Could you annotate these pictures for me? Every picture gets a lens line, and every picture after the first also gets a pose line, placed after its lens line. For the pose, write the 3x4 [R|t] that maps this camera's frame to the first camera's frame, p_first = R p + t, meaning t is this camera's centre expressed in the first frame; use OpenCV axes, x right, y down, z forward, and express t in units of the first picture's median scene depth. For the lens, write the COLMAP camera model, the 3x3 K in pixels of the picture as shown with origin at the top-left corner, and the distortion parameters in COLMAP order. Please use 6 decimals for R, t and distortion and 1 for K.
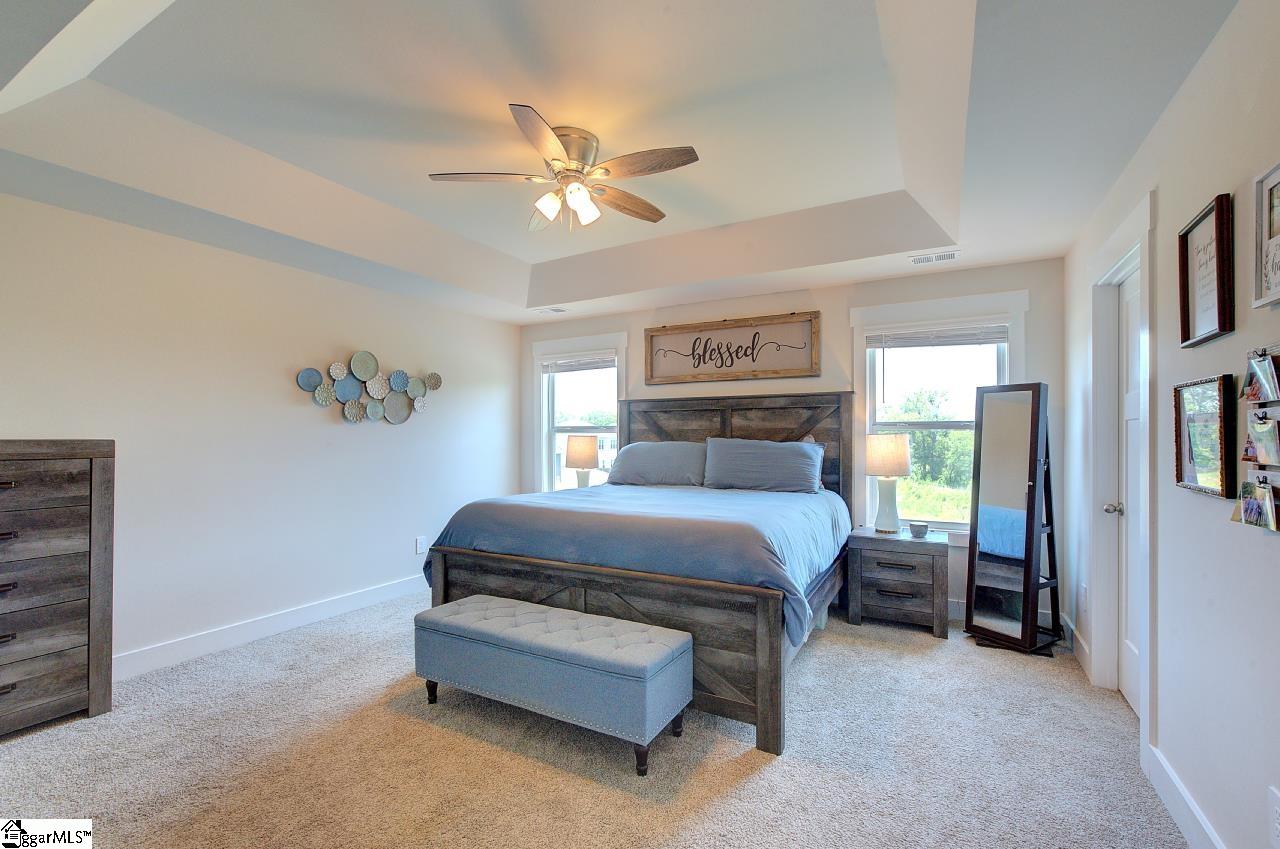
lens RADIAL K [[549.0, 0, 641.4], [0, 549.0, 436.0], [0, 0, 1]] dist [-0.000213, -0.000239]
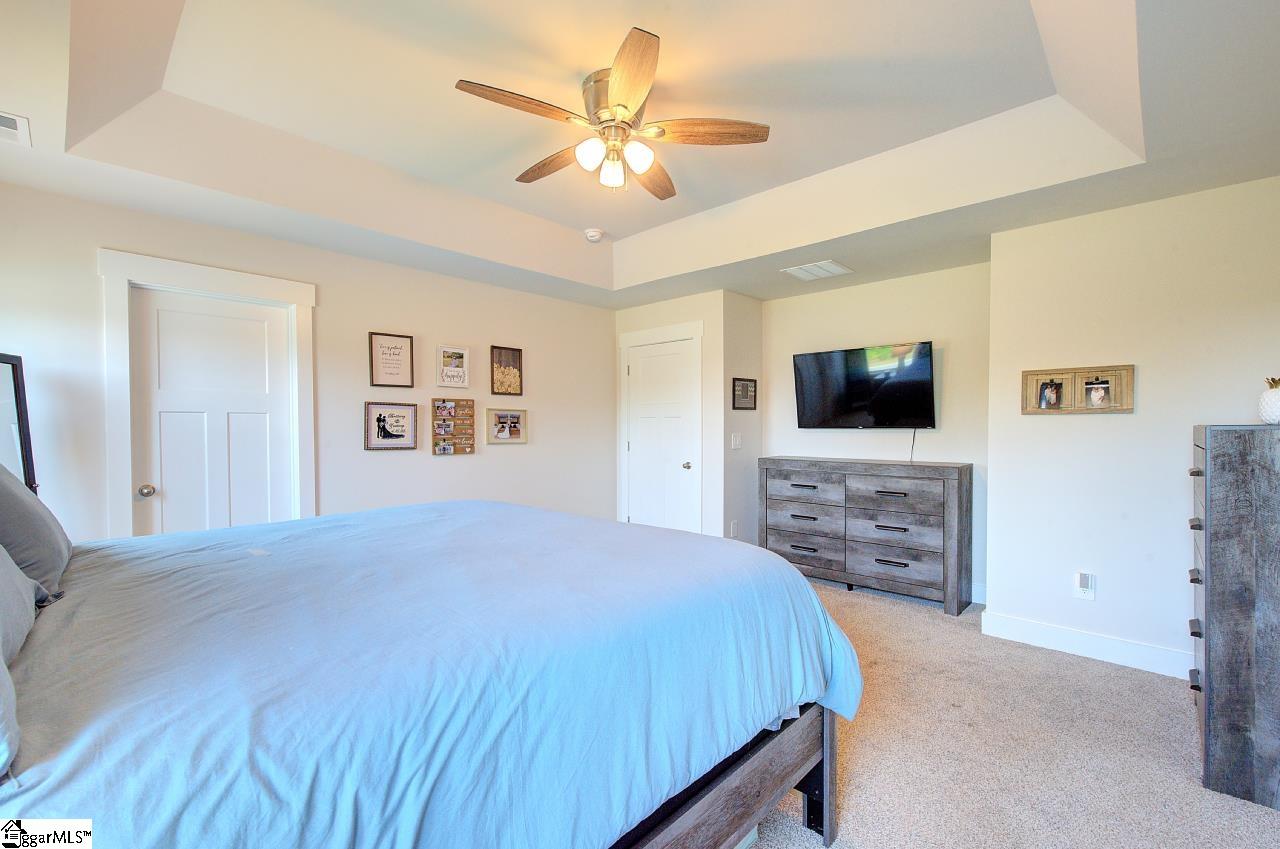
lens RADIAL K [[549.0, 0, 641.4], [0, 549.0, 436.0], [0, 0, 1]] dist [-0.000213, -0.000239]
pose [[-0.969112, -0.002274, 0.246611, -0.225757], [0.001255, 0.999899, 0.014152, 0.004316], [-0.246618, 0.014025, -0.969011, 1.094986]]
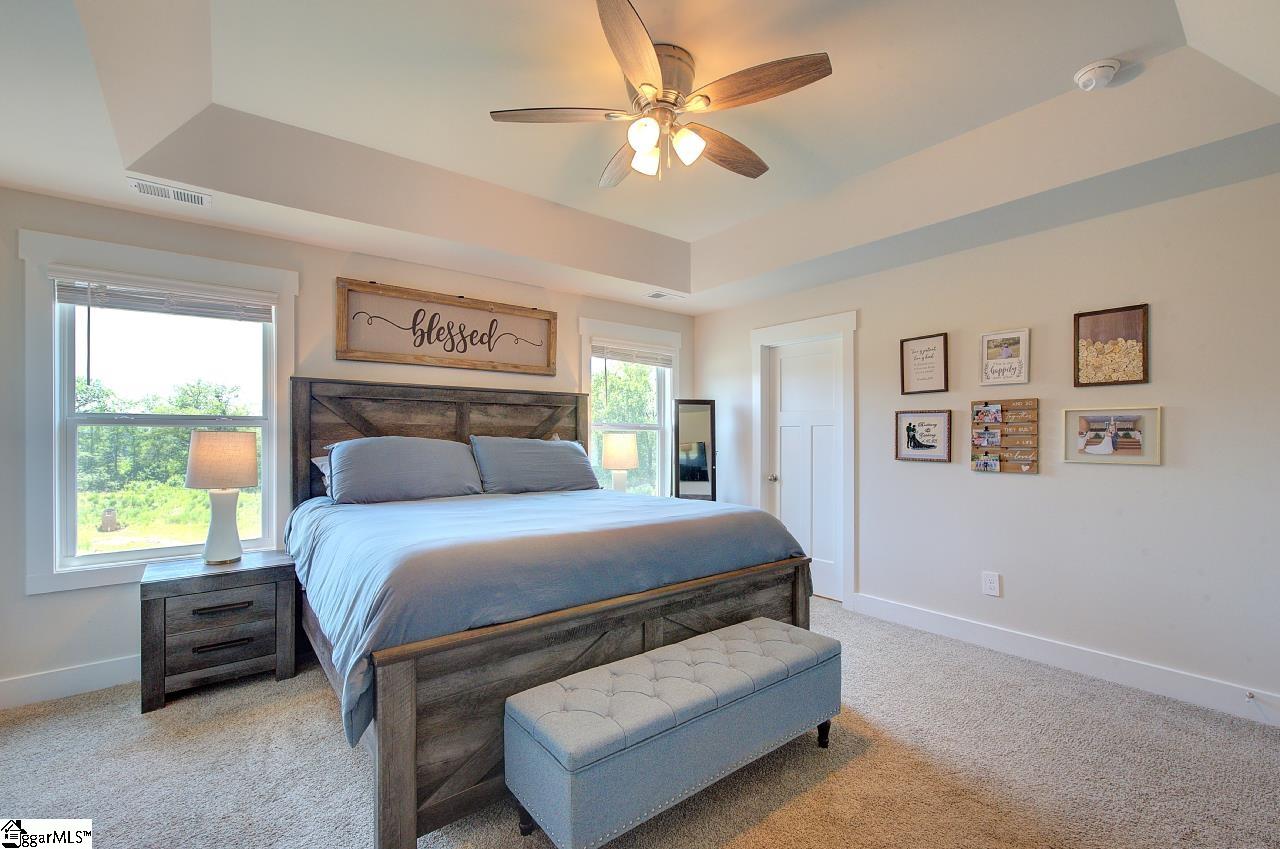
lens RADIAL K [[549.0, 0, 641.4], [0, 549.0, 436.0], [0, 0, 1]] dist [-0.000213, -0.000239]
pose [[0.391824, 0.003114, 0.920035, -0.526385], [-0.003546, 0.999992, -0.001874, 0.004002], [-0.920033, -0.002528, 0.391832, 0.422158]]
